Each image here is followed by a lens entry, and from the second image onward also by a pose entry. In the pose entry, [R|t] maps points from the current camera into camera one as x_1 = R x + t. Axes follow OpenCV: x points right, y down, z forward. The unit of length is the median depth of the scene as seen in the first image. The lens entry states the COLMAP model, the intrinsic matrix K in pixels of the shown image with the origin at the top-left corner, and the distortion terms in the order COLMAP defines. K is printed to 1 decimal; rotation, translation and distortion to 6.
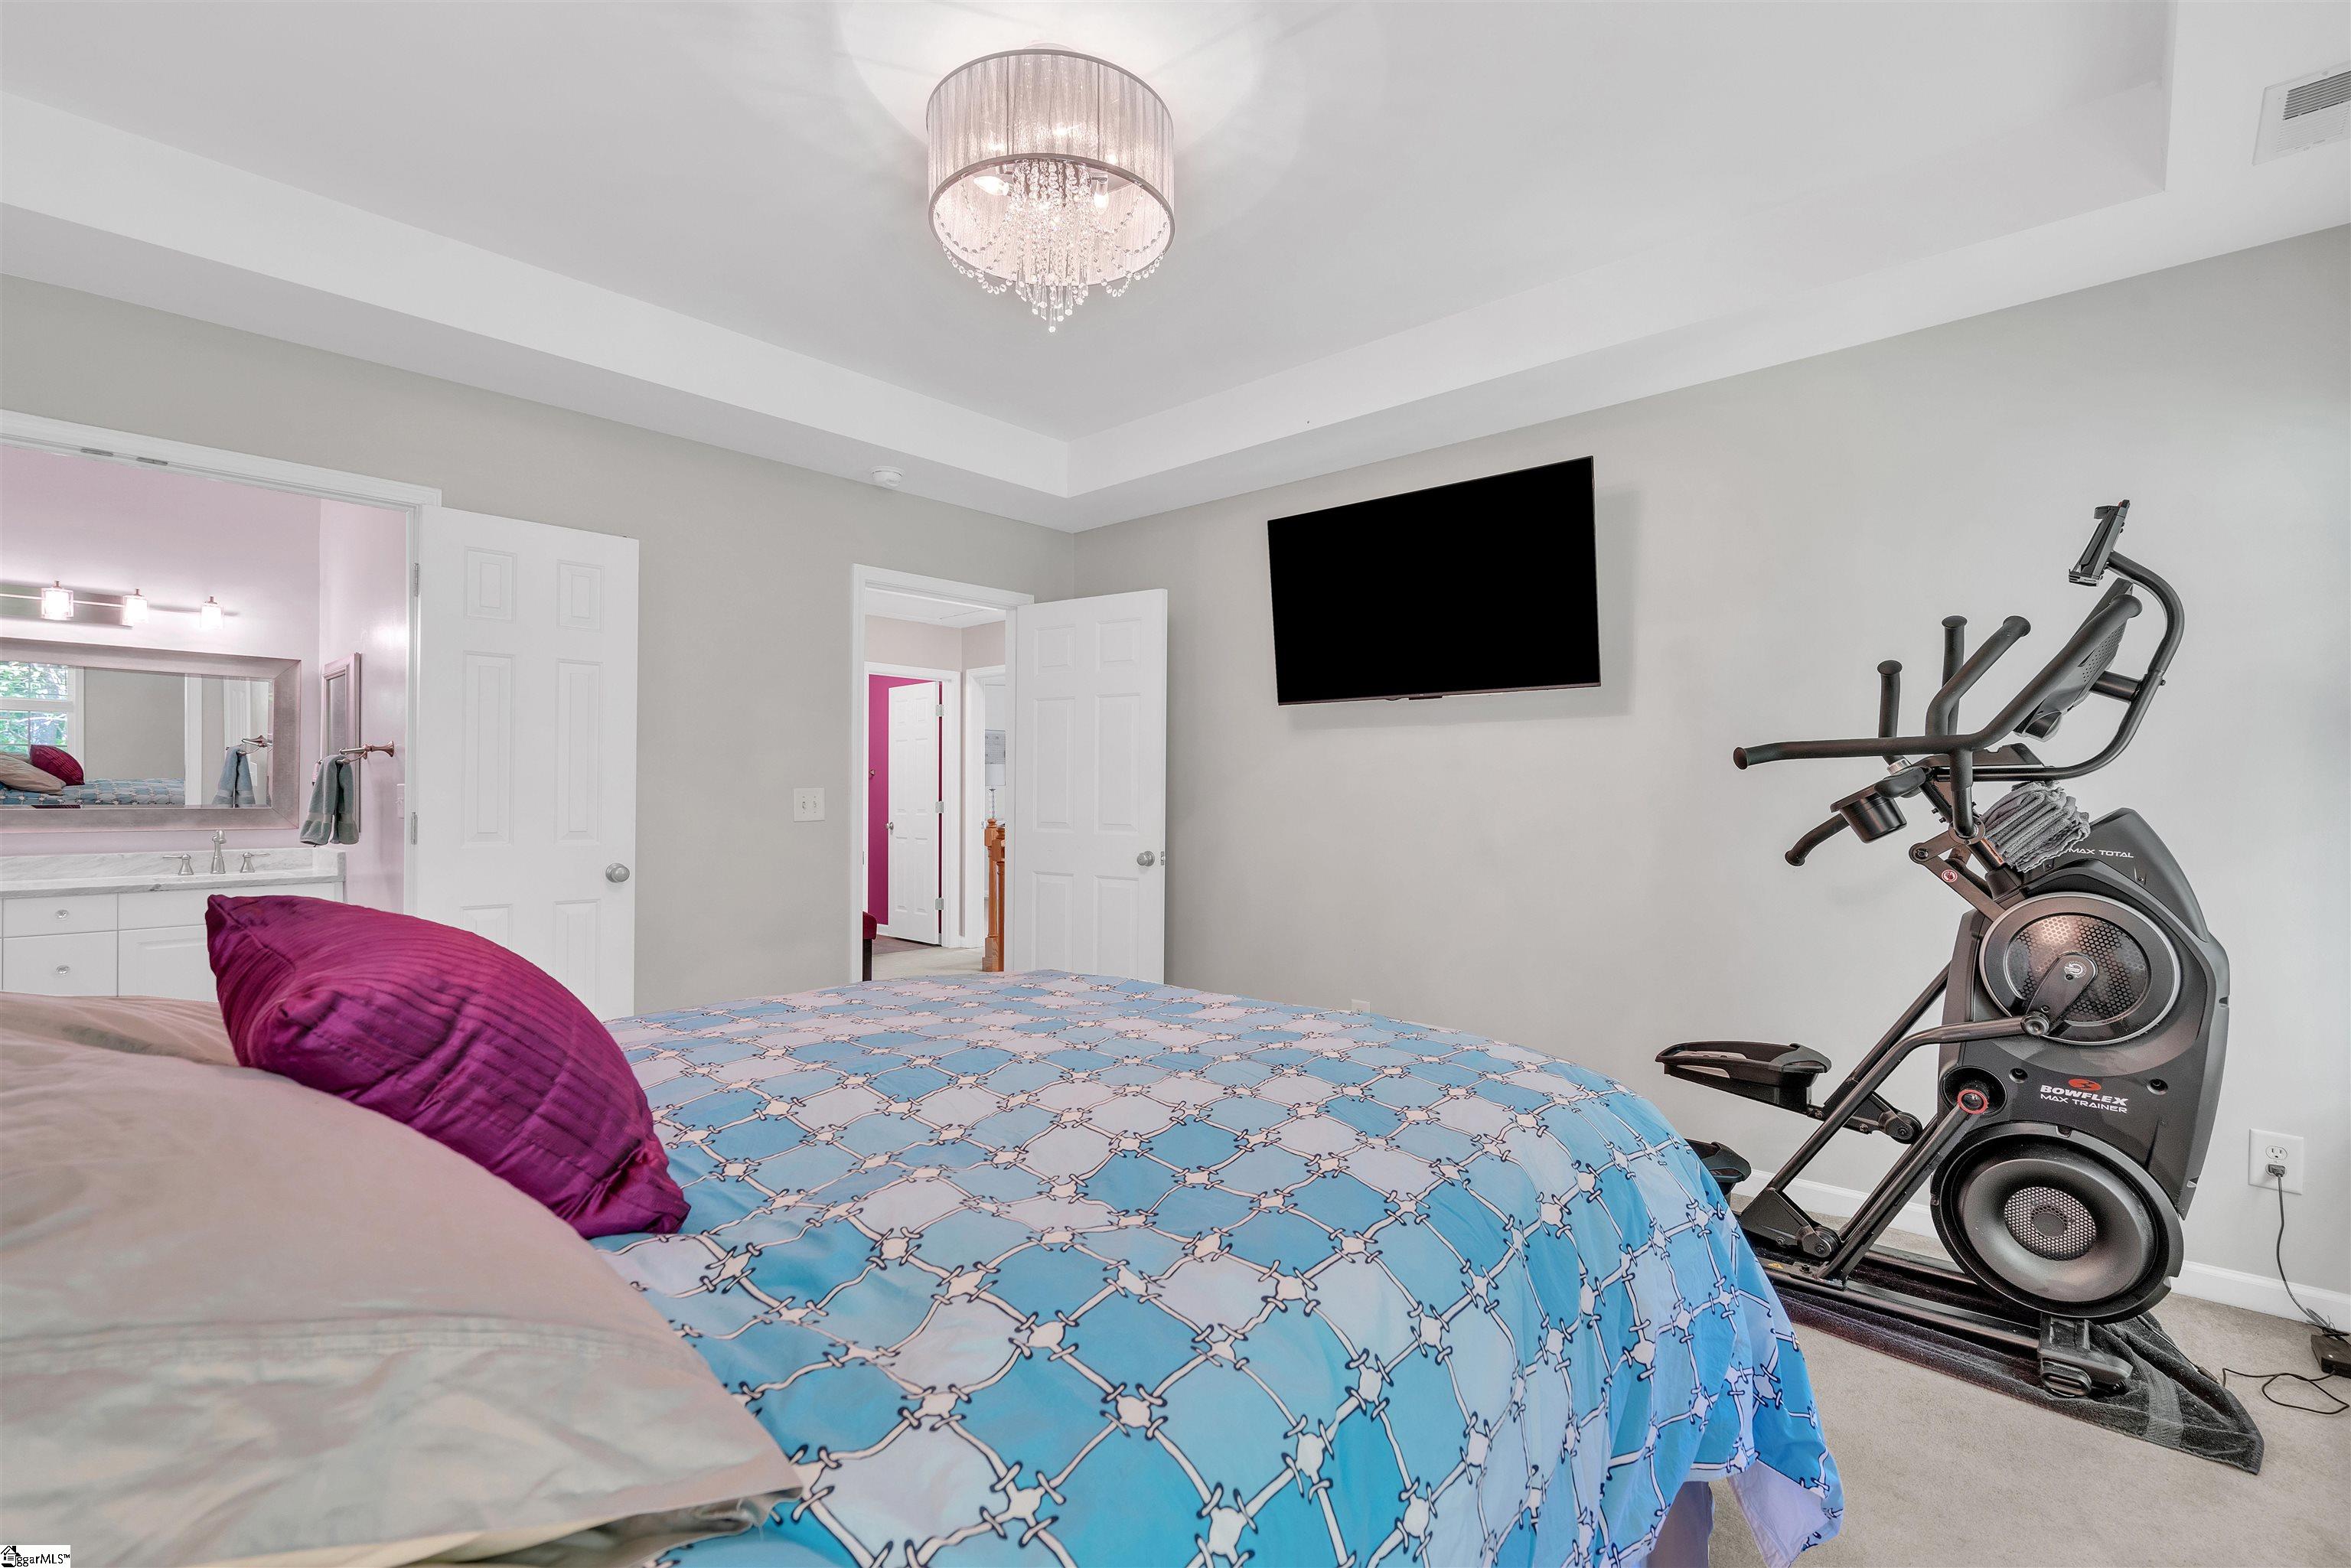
lens RADIAL K [[1075.8, 0, 1171.8], [0, 1075.8, 789.3], [0, 0, 1]] dist [-0.002427, 0.001848]
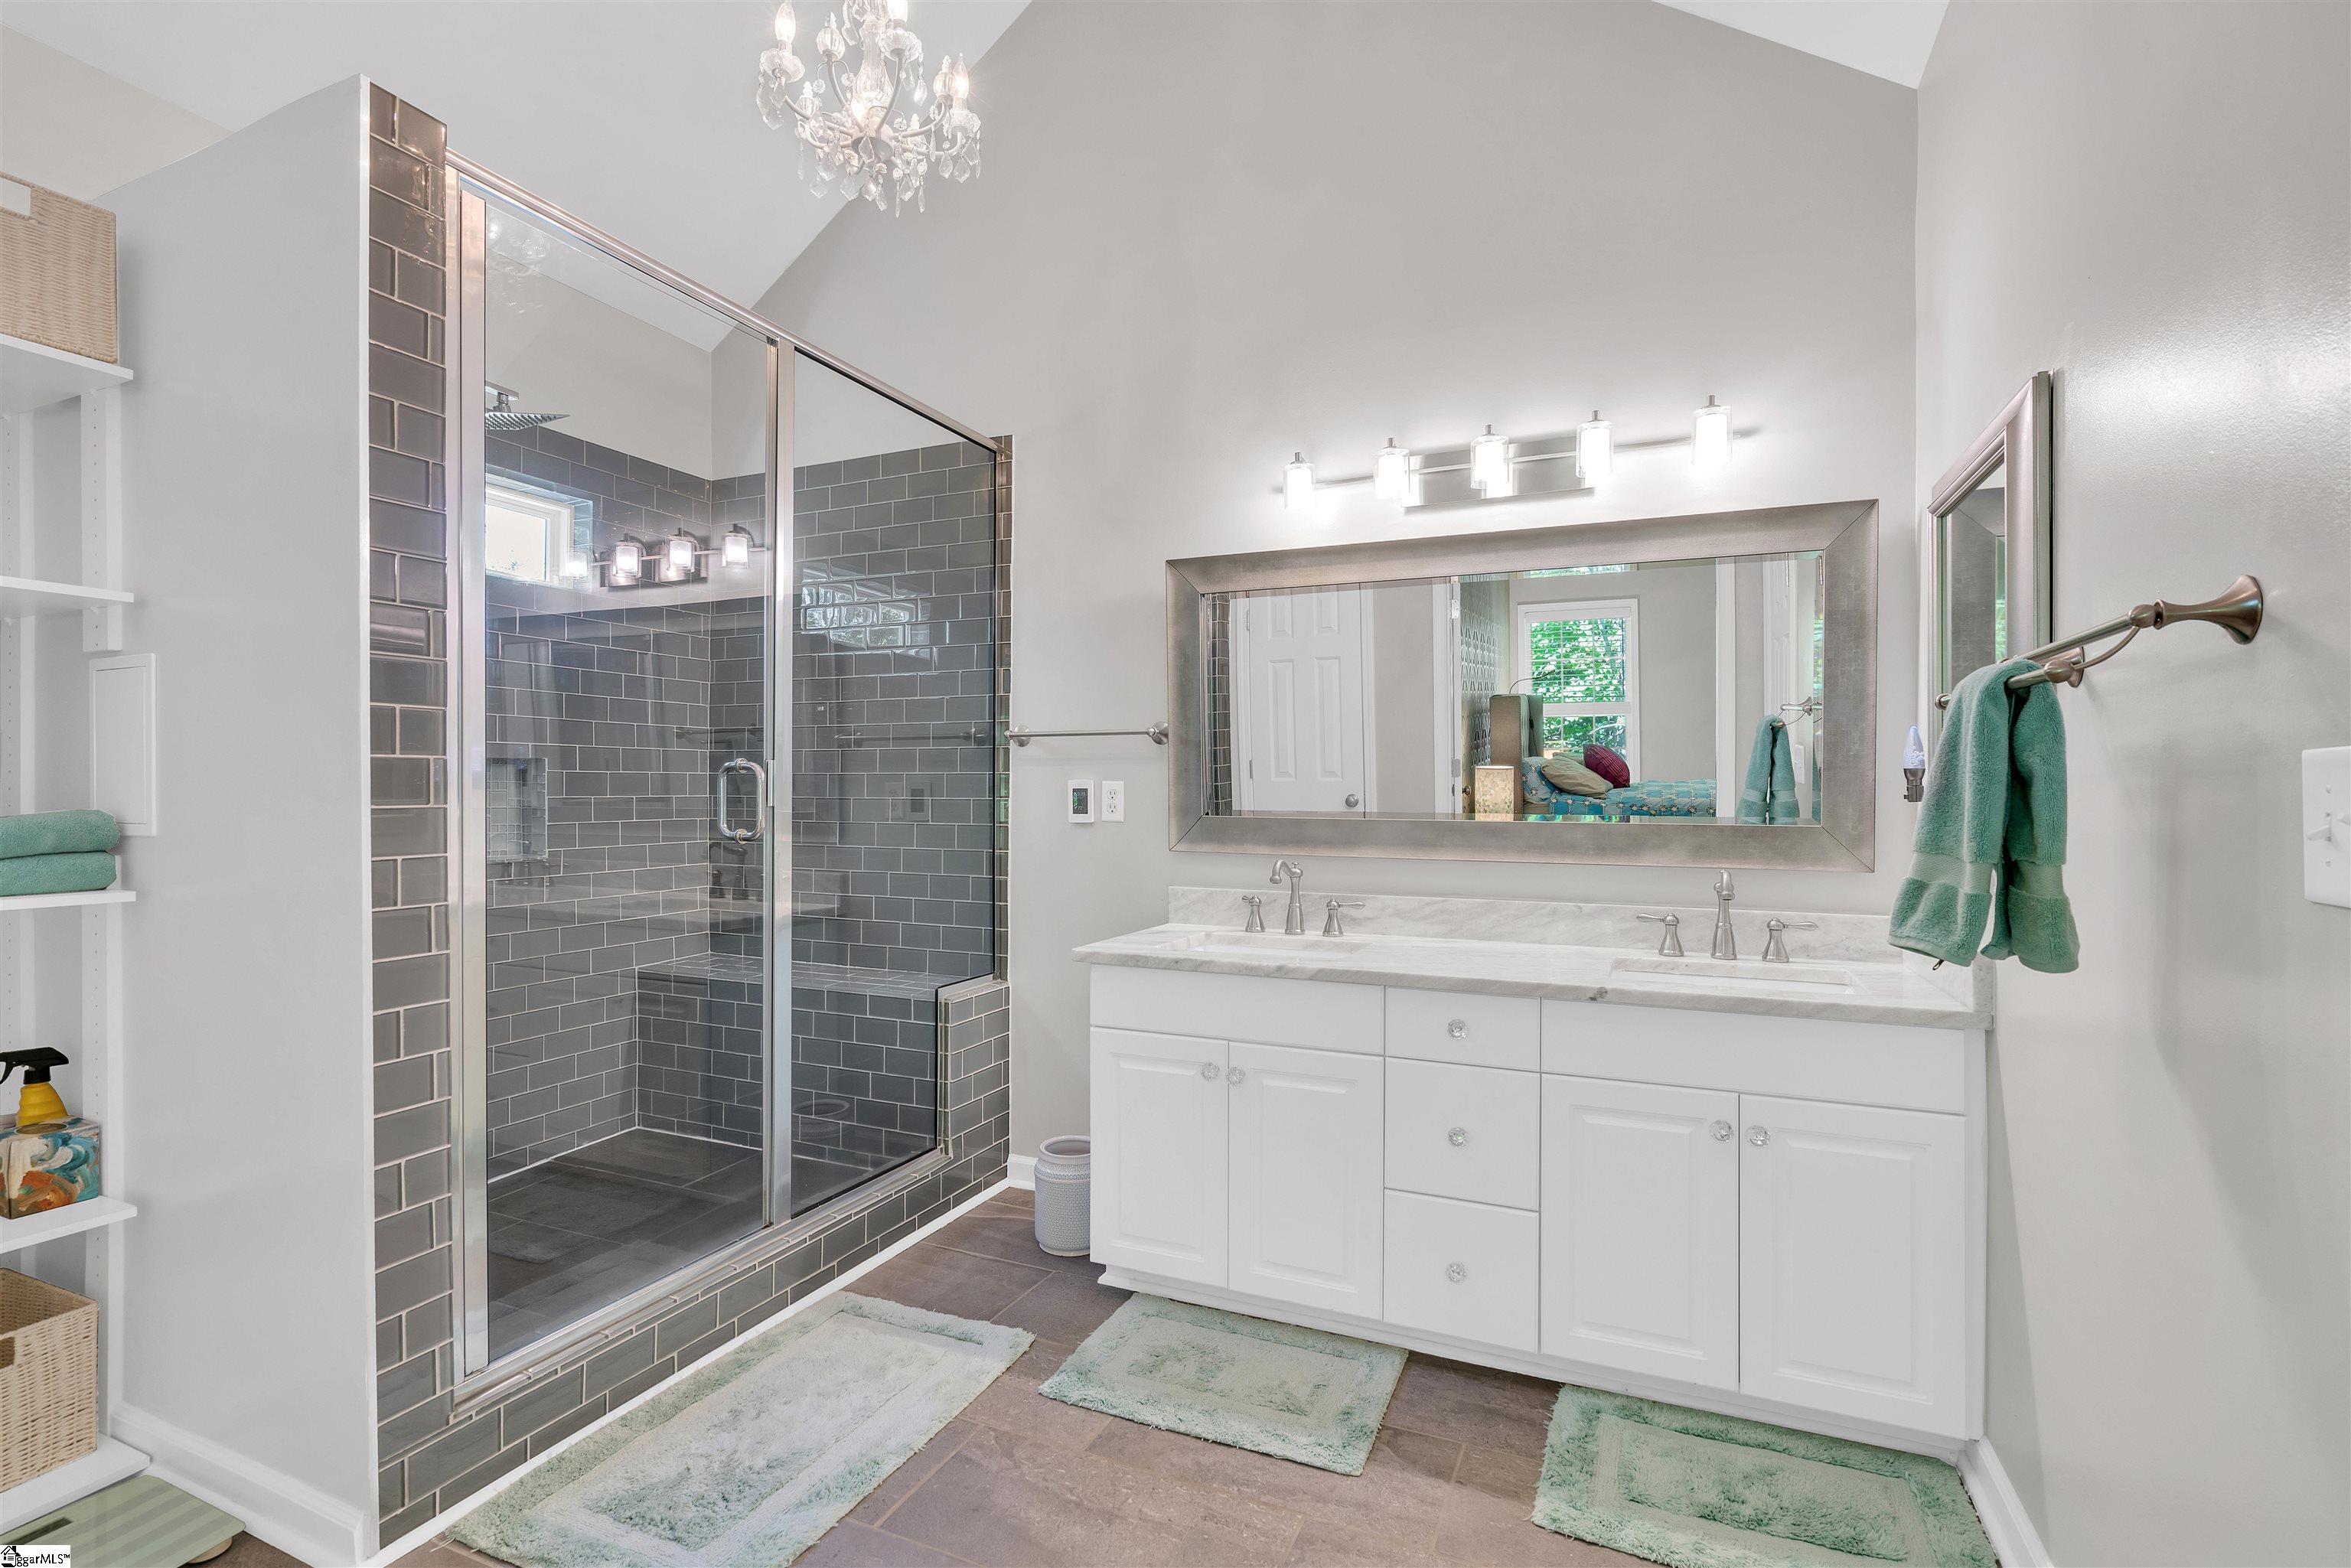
lens RADIAL K [[1075.8, 0, 1174.9], [0, 1075.8, 790.7], [0, 0, 1]] dist [-0.002427, 0.001848]
pose [[0.316249, -0.004222, -0.948667, -0.481743], [-0.000249, 0.999990, -0.004533, 0.003855], [0.948676, 0.001669, 0.316245, 0.584495]]
